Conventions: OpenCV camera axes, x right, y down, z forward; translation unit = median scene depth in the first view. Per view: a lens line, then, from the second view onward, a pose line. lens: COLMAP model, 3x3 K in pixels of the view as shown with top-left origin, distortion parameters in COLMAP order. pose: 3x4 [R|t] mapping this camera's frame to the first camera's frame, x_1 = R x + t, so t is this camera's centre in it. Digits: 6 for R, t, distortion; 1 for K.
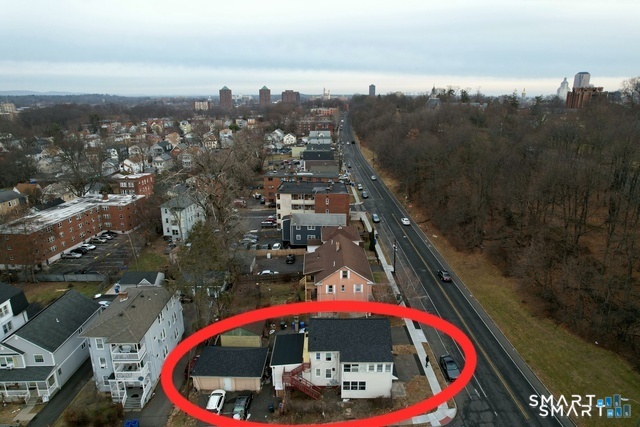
lens RADIAL K [[410.2, 0, 322.8], [0, 410.2, 213.0], [0, 0, 1]] dist [-0.078775, 0.075490]
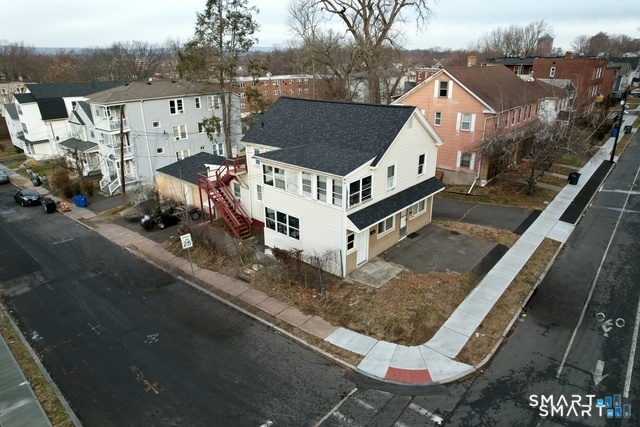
lens RADIAL K [[410.2, 0, 322.8], [0, 410.2, 213.0], [0, 0, 1]] dist [-0.078775, 0.075490]
pose [[0.753707, 0.238133, -0.612550, 0.386955], [-0.180279, 0.971208, 0.155742, 0.332392], [0.632001, -0.006954, 0.774937, 0.666977]]
